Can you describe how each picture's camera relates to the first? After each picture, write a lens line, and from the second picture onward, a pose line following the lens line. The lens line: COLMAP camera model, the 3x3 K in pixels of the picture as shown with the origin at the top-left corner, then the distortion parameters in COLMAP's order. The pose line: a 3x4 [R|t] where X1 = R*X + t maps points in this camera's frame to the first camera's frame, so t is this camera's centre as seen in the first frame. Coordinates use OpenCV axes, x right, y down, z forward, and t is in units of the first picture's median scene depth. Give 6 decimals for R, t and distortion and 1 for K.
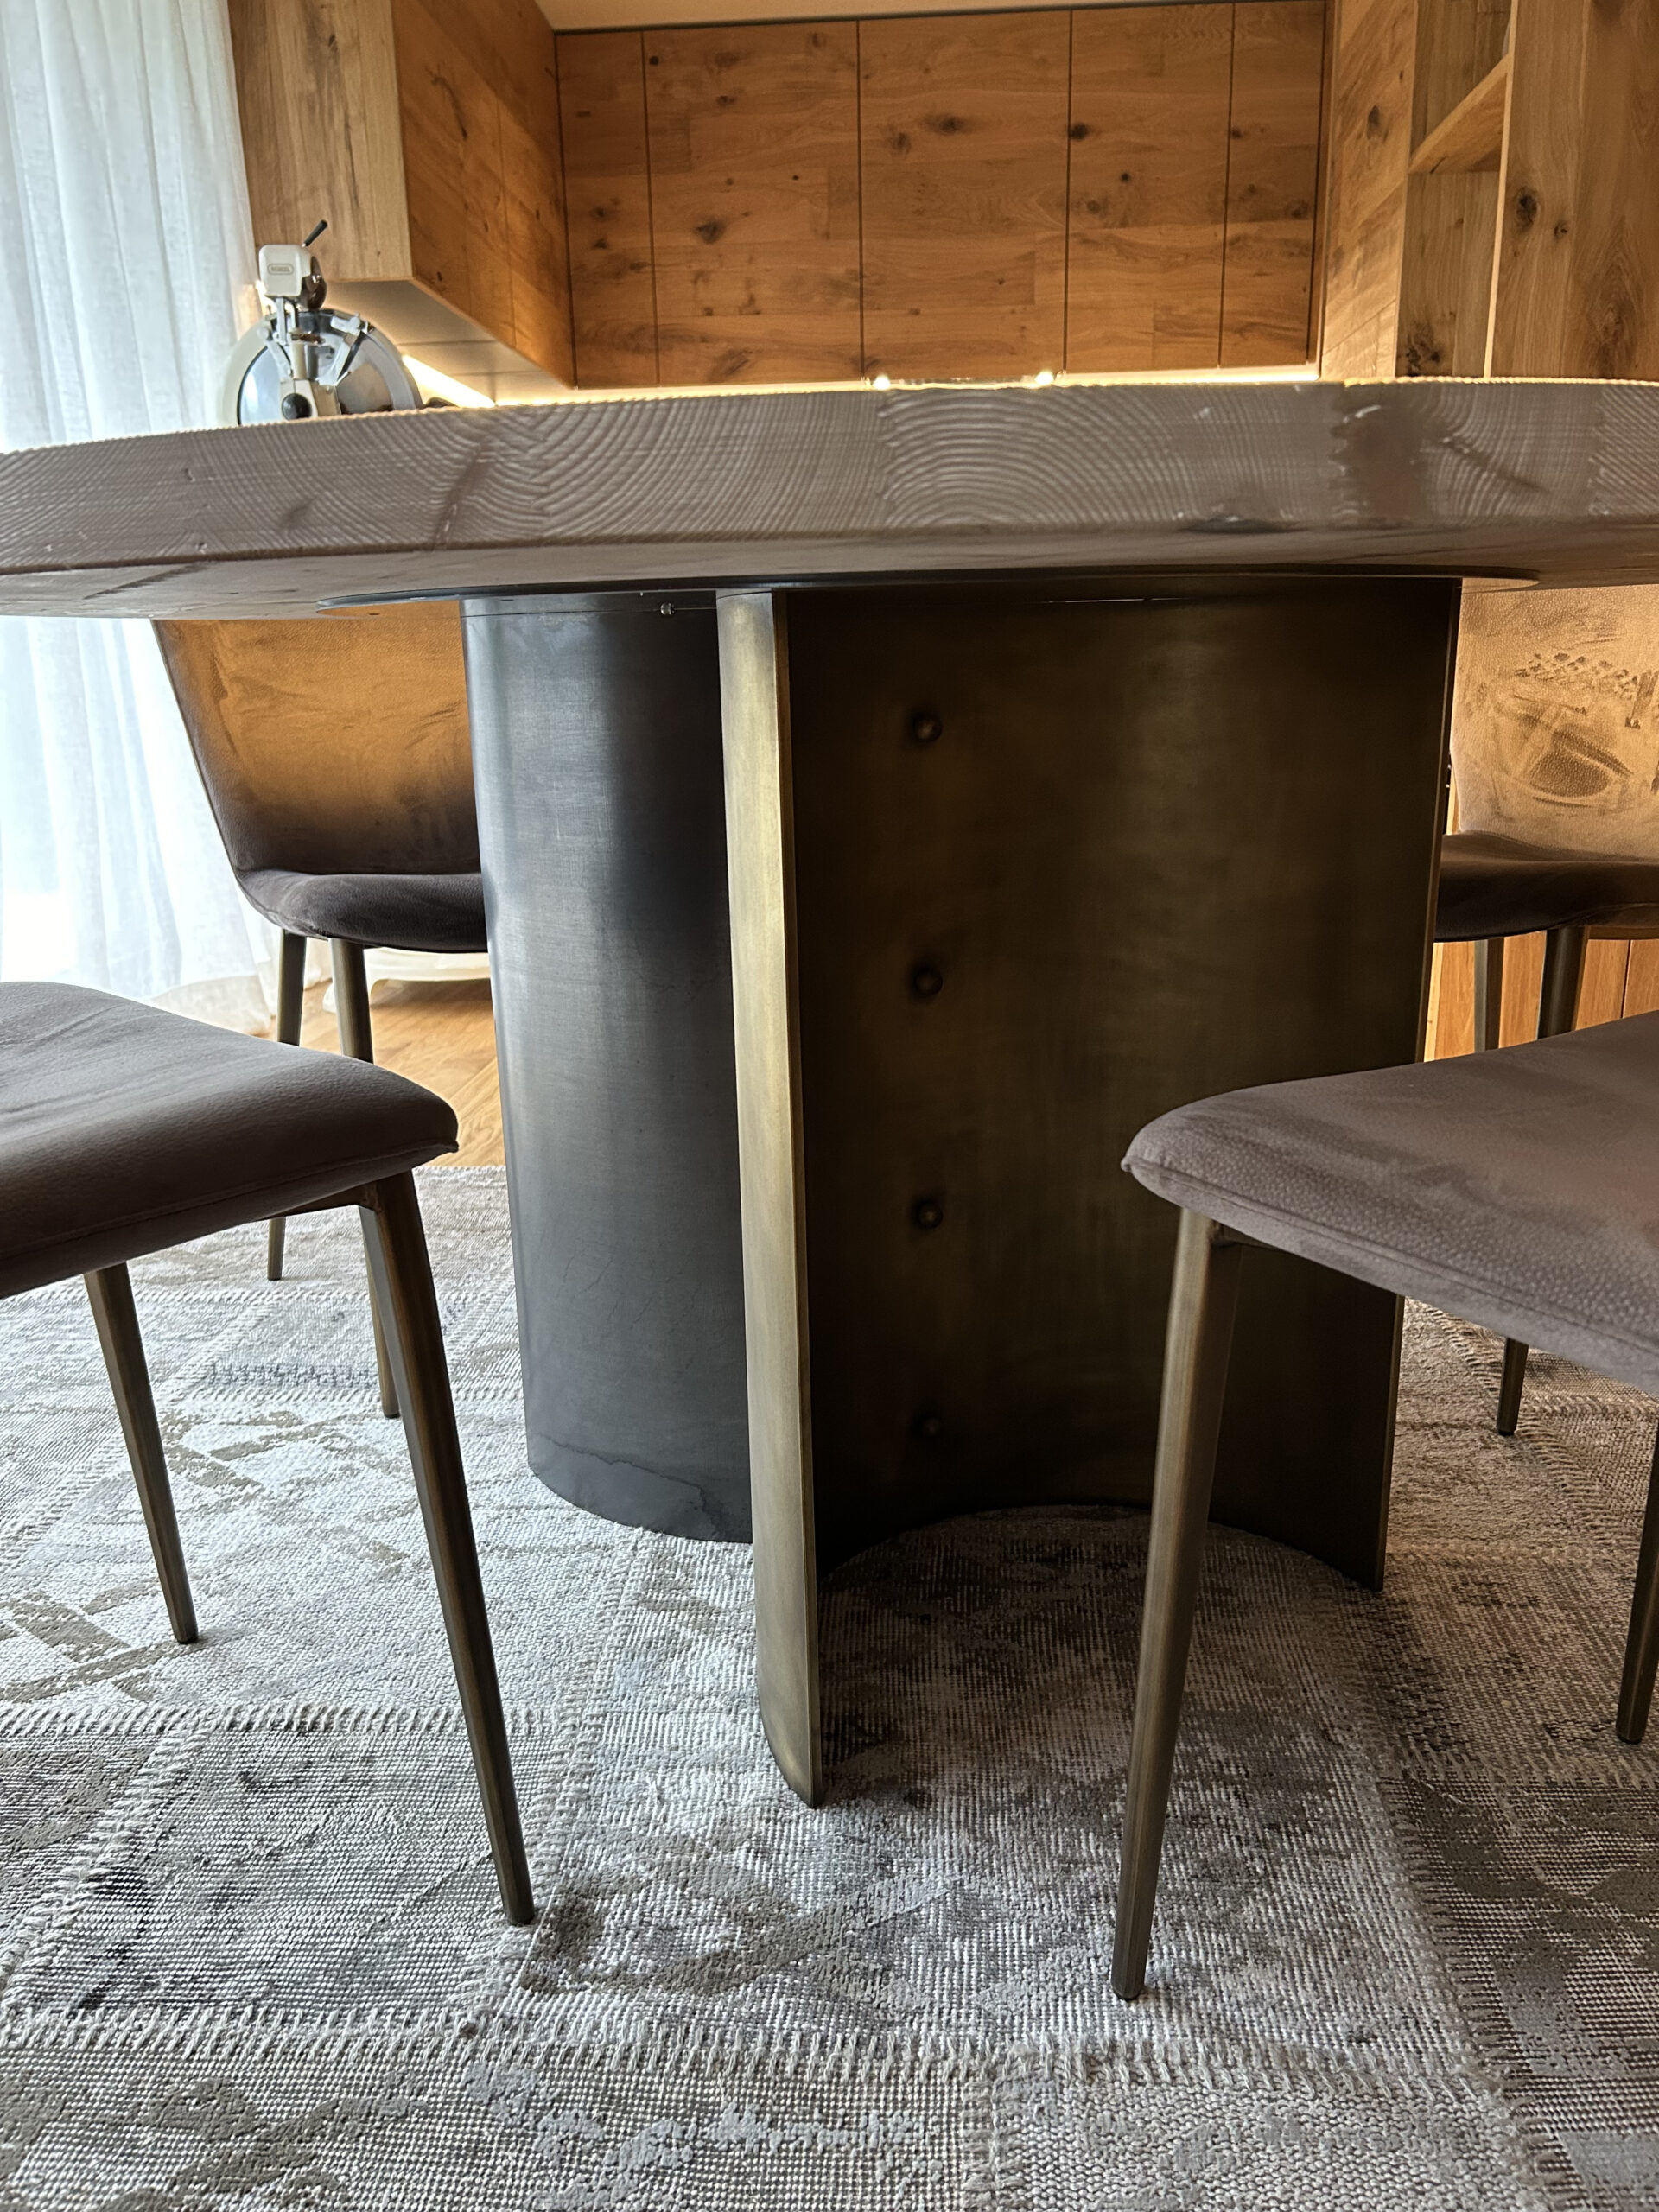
lens RADIAL K [[1657.6, 0, 831.8], [0, 1657.6, 1106.9], [0, 0, 1]] dist [0.035521, -0.027520]
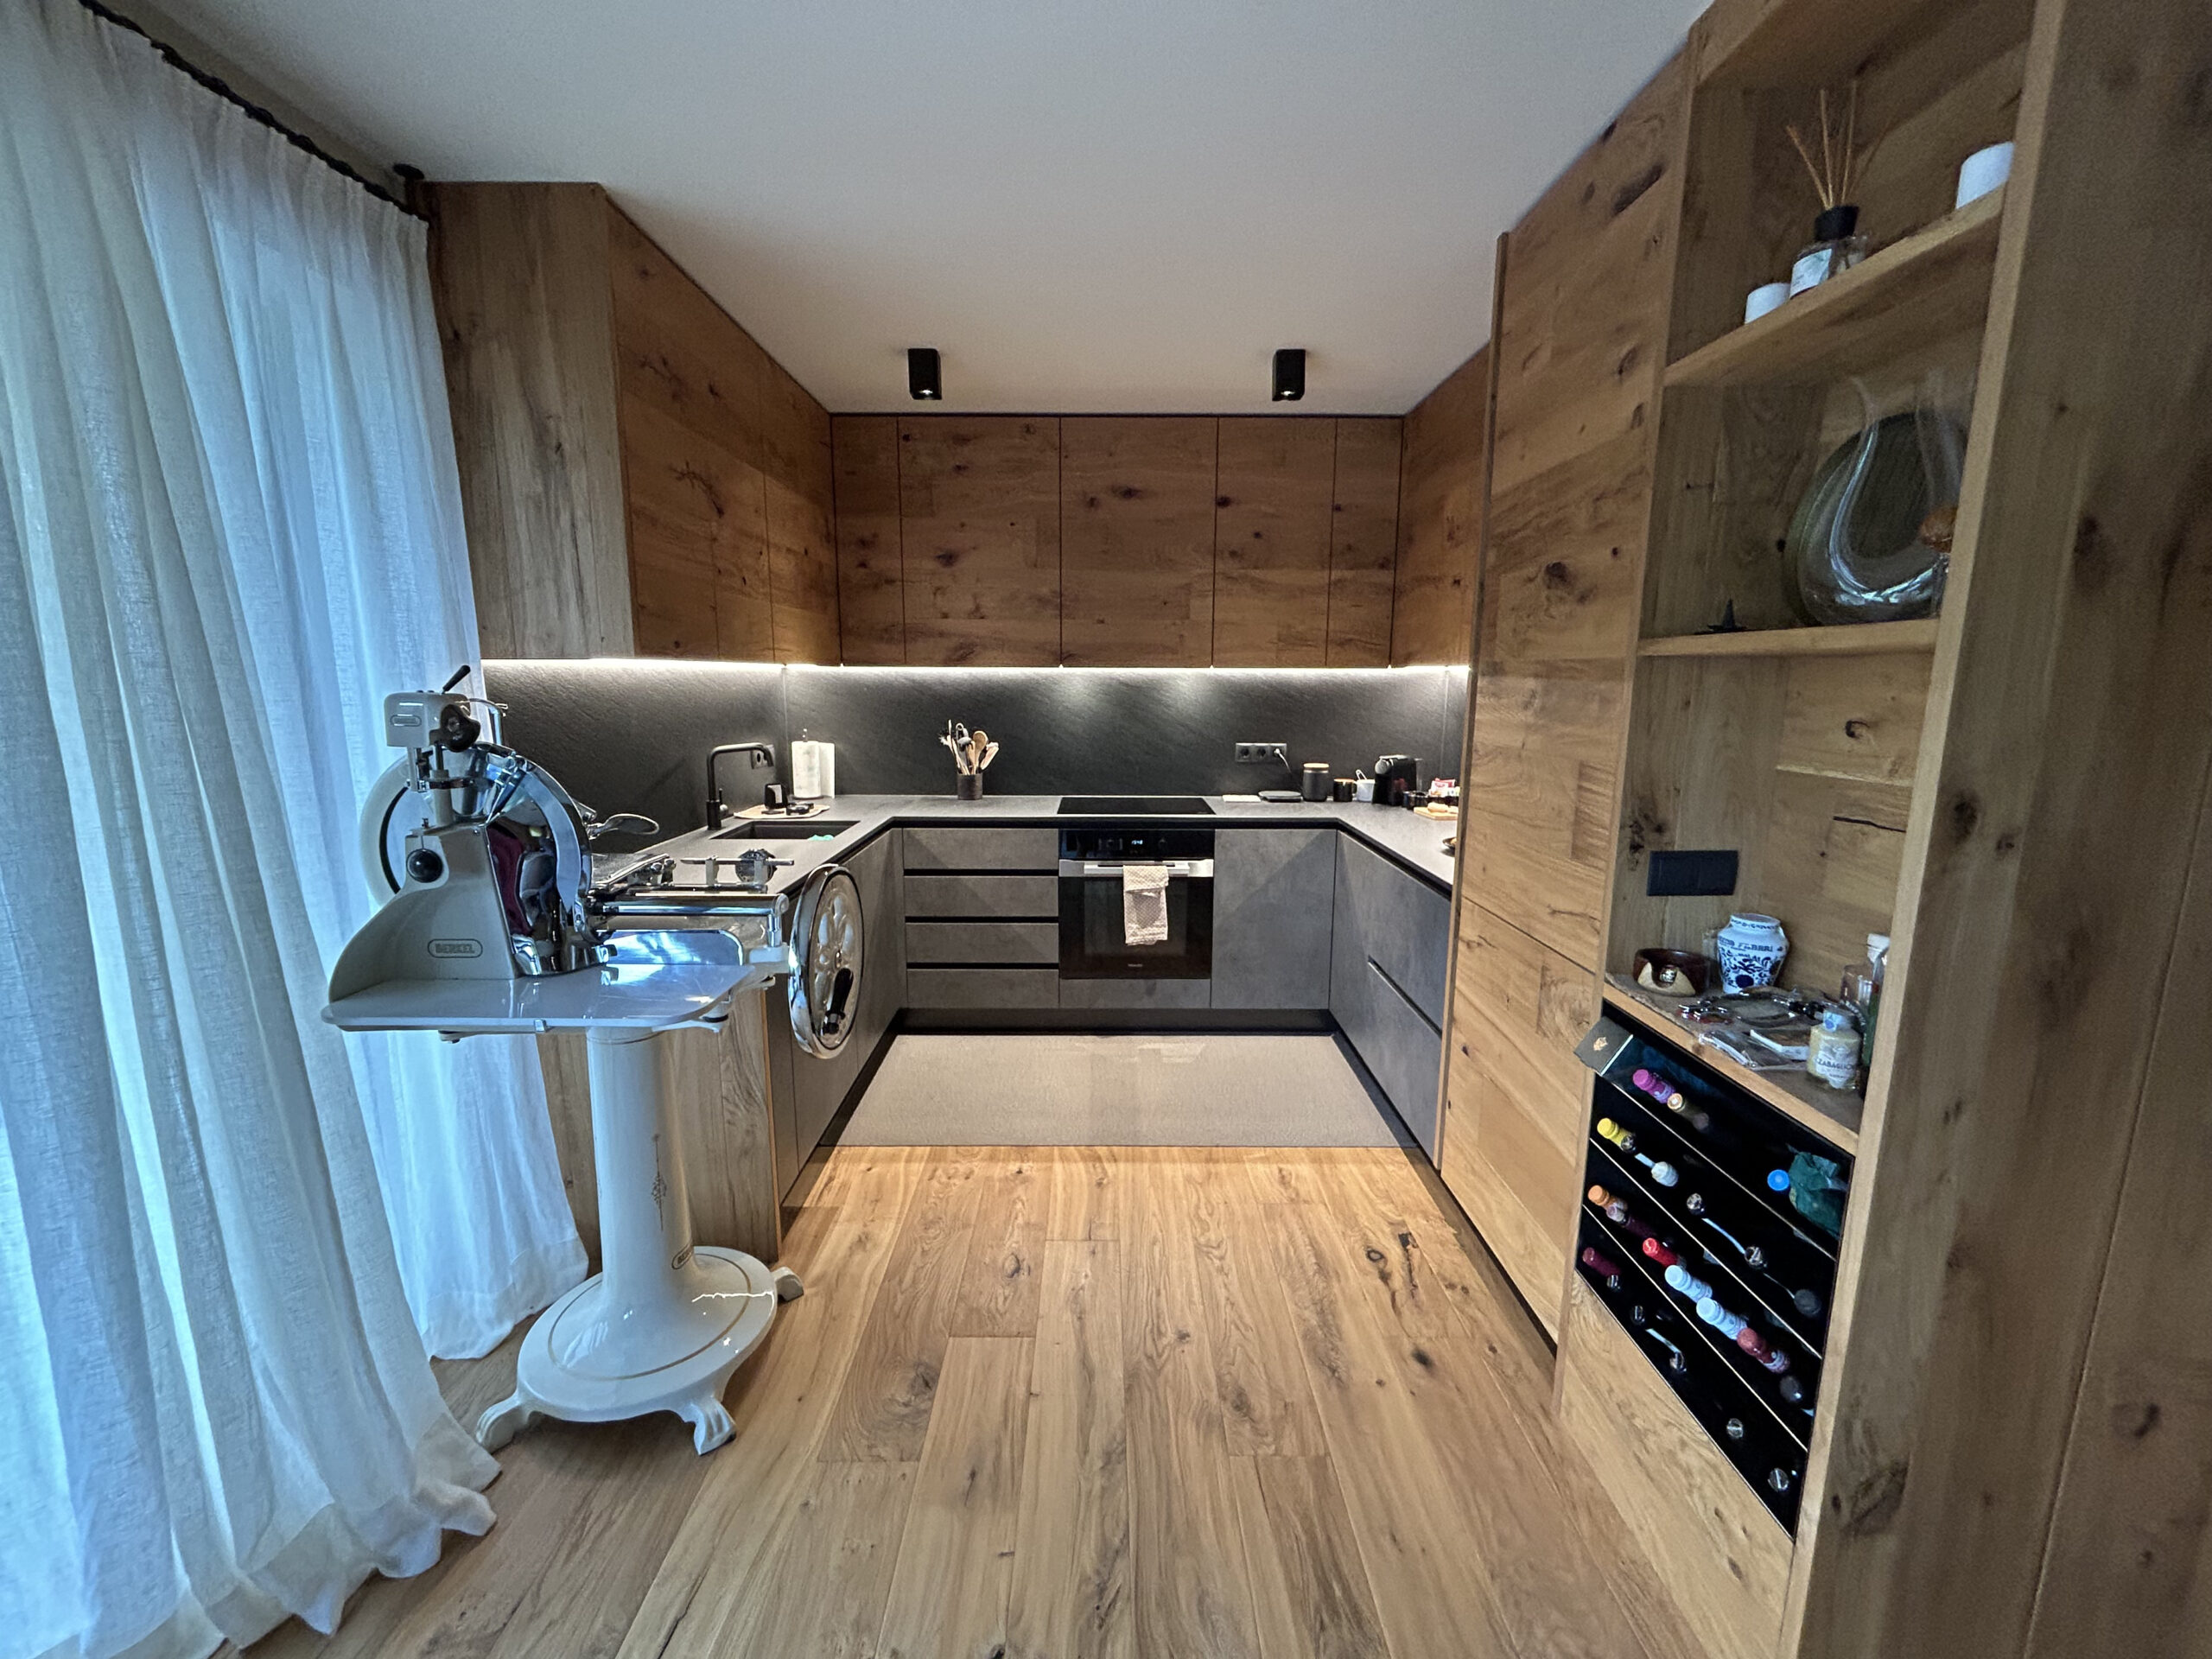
lens RADIAL K [[897.8, 0, 1098.9], [0, 897.8, 837.9], [0, 0, 1]] dist [0.003122, 0.000537]
pose [[0.997406, 0.012786, 0.070843, -0.000450], [-0.005974, 0.995407, -0.095552, -0.242394], [-0.071739, 0.094881, 0.992900, 0.312841]]
